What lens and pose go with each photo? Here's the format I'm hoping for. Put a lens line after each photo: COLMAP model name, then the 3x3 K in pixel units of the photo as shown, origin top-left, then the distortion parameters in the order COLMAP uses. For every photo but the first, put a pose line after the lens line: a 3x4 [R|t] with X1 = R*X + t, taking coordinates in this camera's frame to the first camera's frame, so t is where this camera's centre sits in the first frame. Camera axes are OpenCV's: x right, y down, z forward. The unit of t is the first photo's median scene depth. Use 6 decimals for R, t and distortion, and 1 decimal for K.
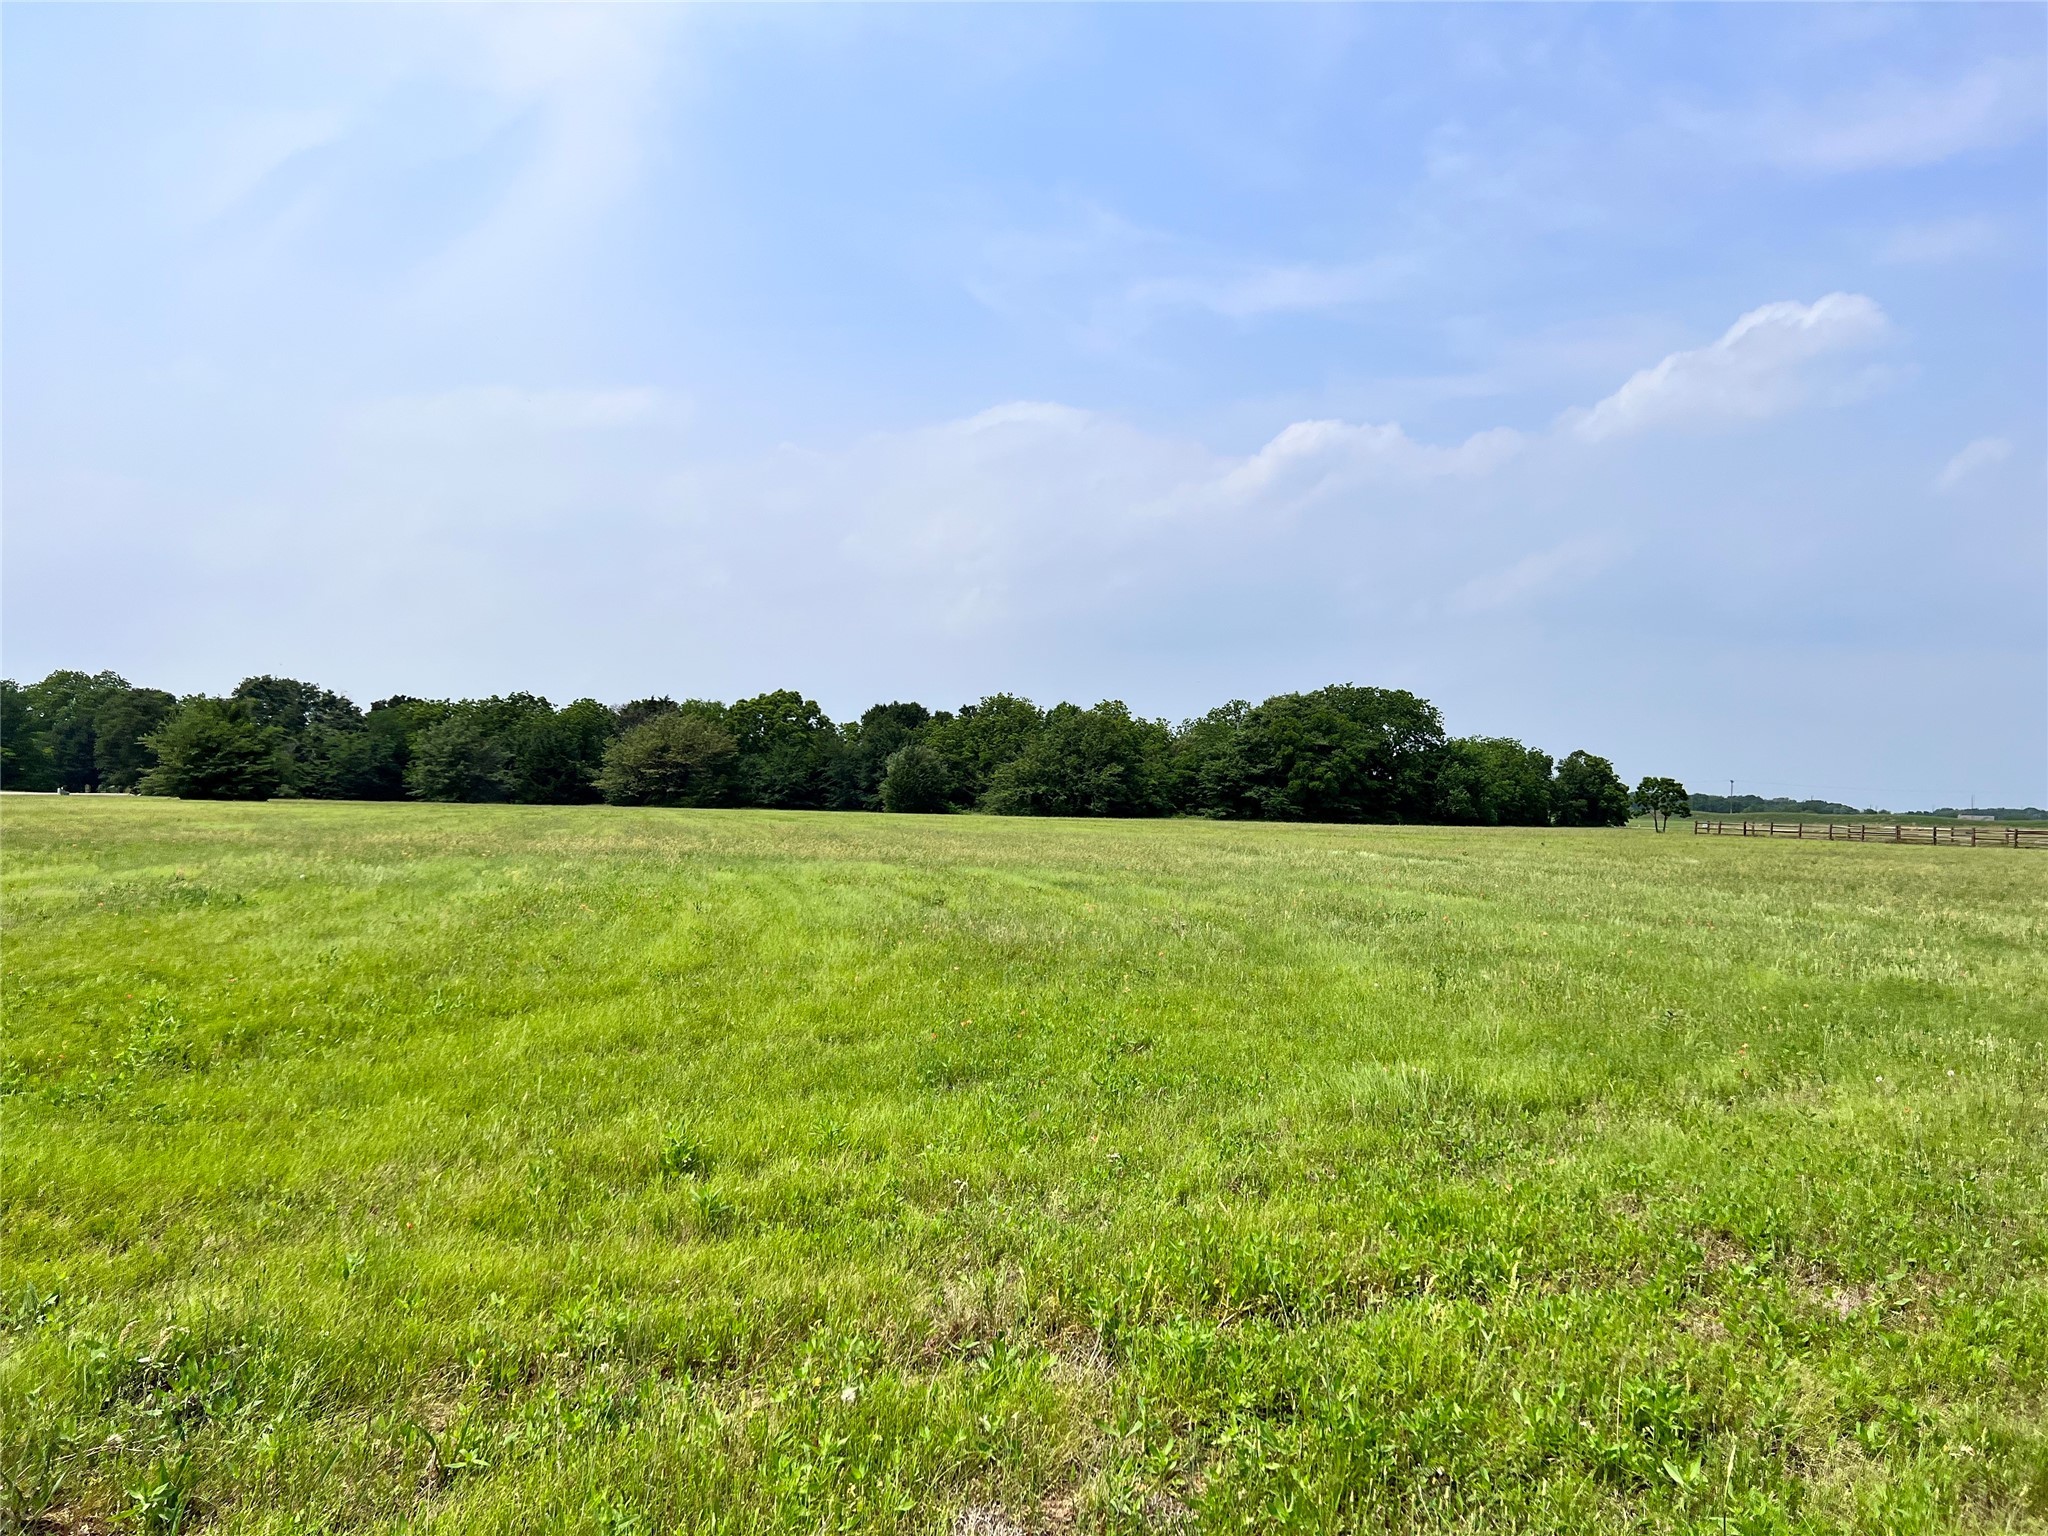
lens RADIAL K [[1560.9, 0, 1022.5], [0, 1560.9, 789.8], [0, 0, 1]] dist [0.070331, -0.072978]
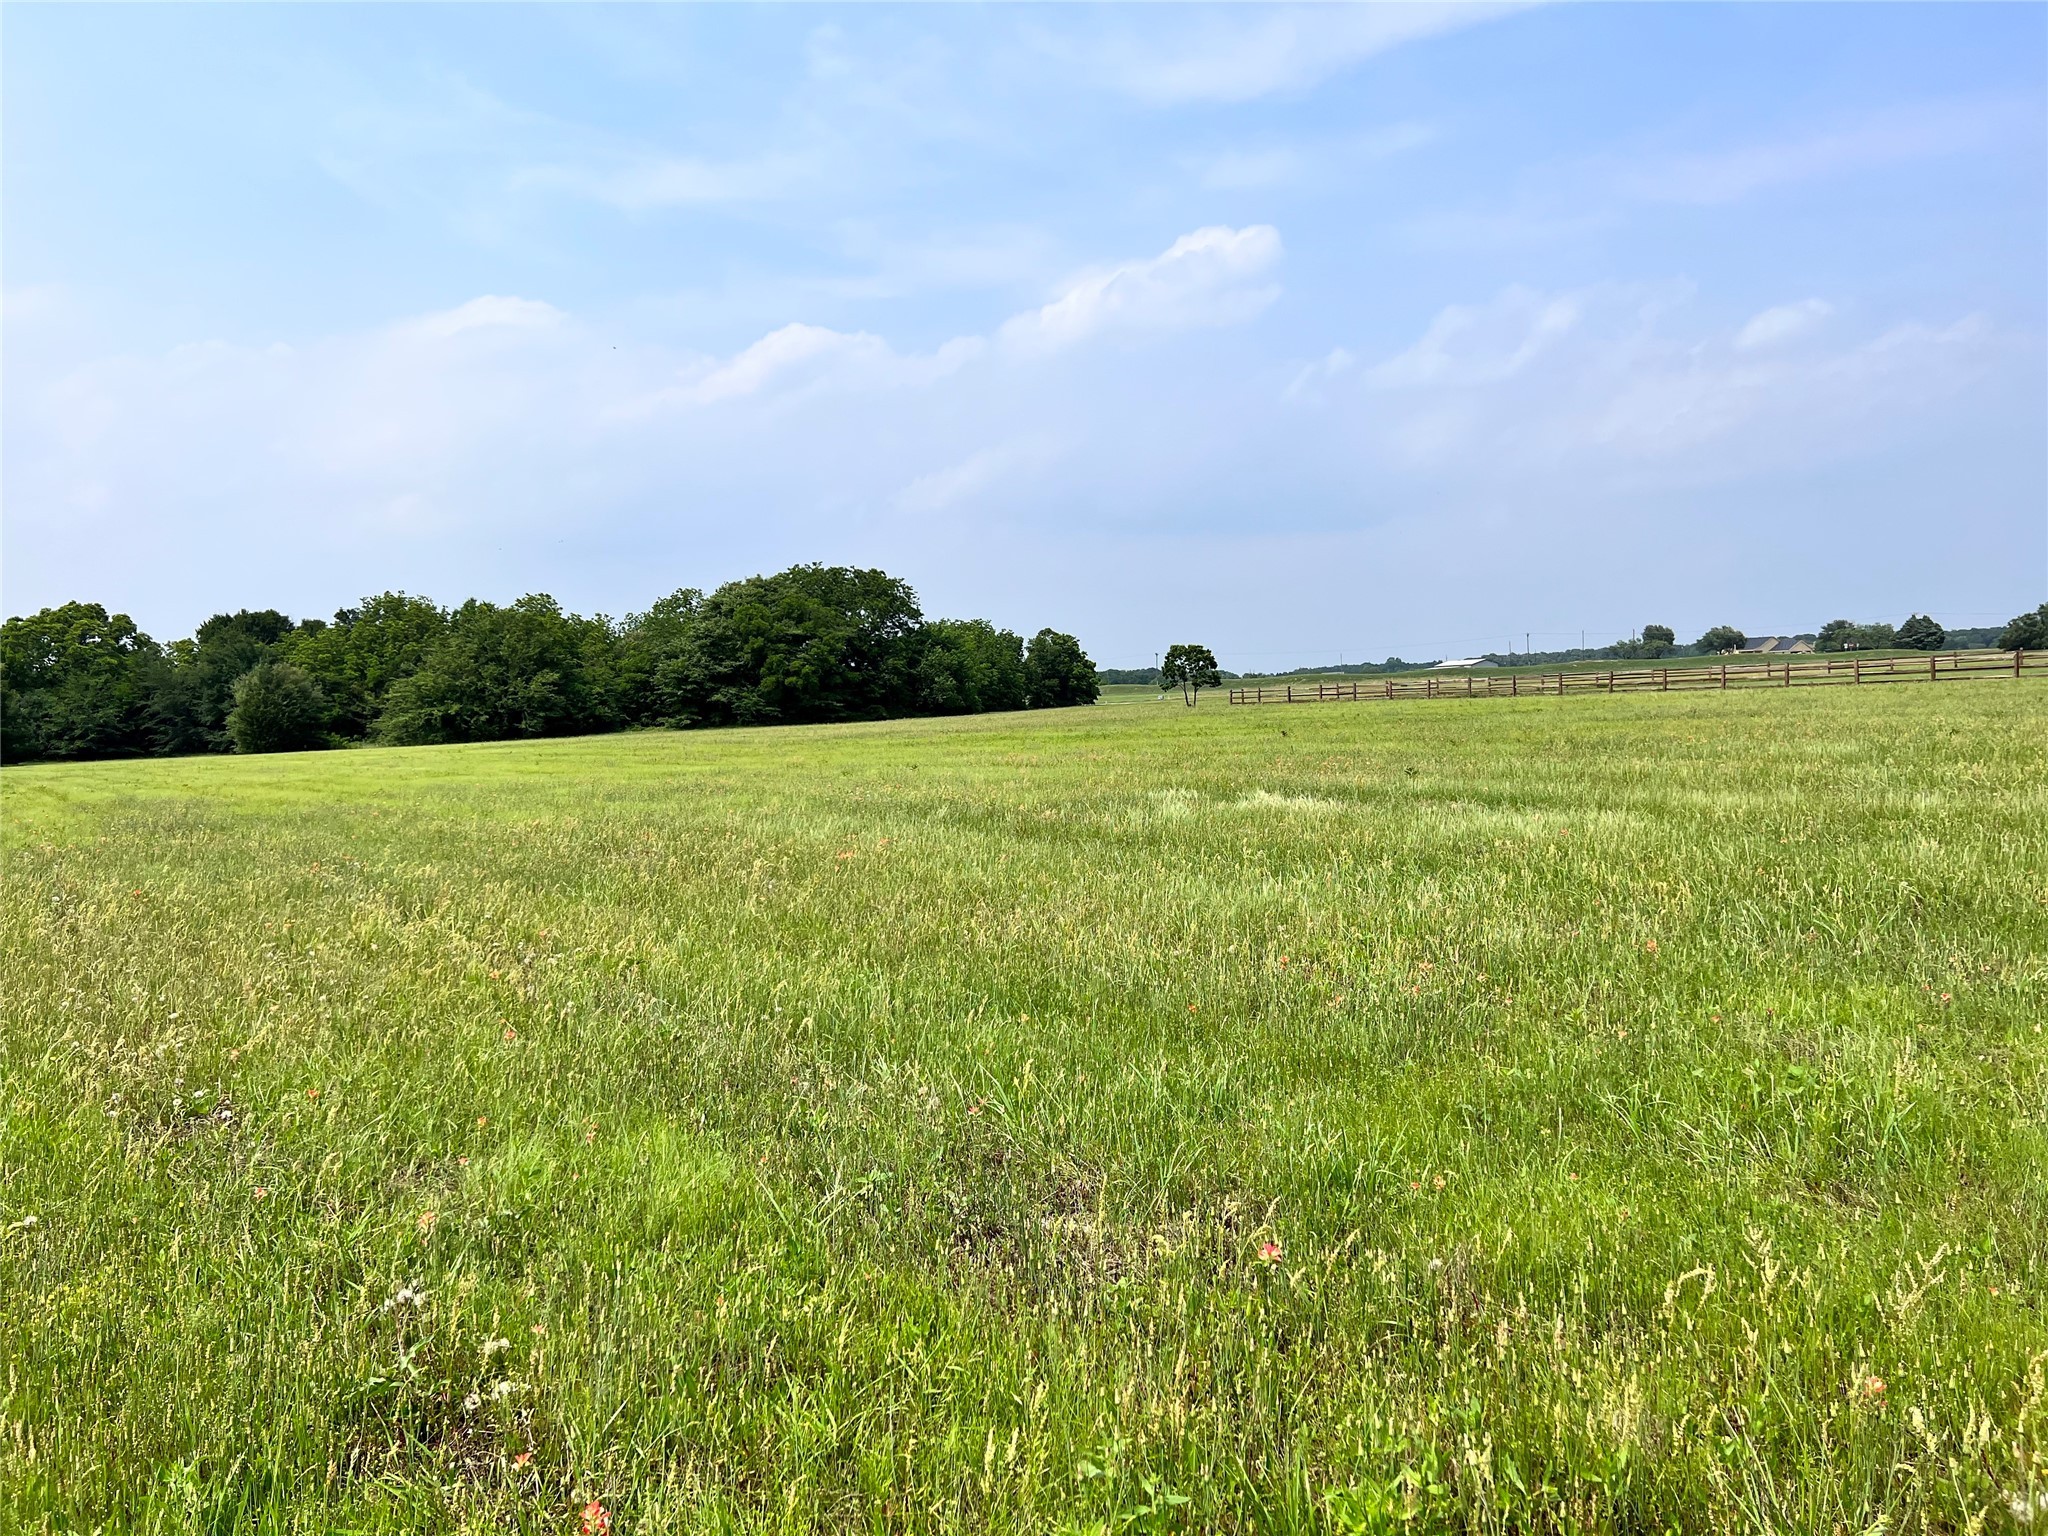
lens RADIAL K [[1560.9, 0, 1006.5], [0, 1560.9, 764.1], [0, 0, 1]] dist [0.070331, -0.072978]
pose [[0.938771, -0.084962, 0.333901, 0.006008], [0.069520, 0.995896, 0.057953, 0.000766], [-0.337455, -0.031192, 0.940825, 0.137105]]
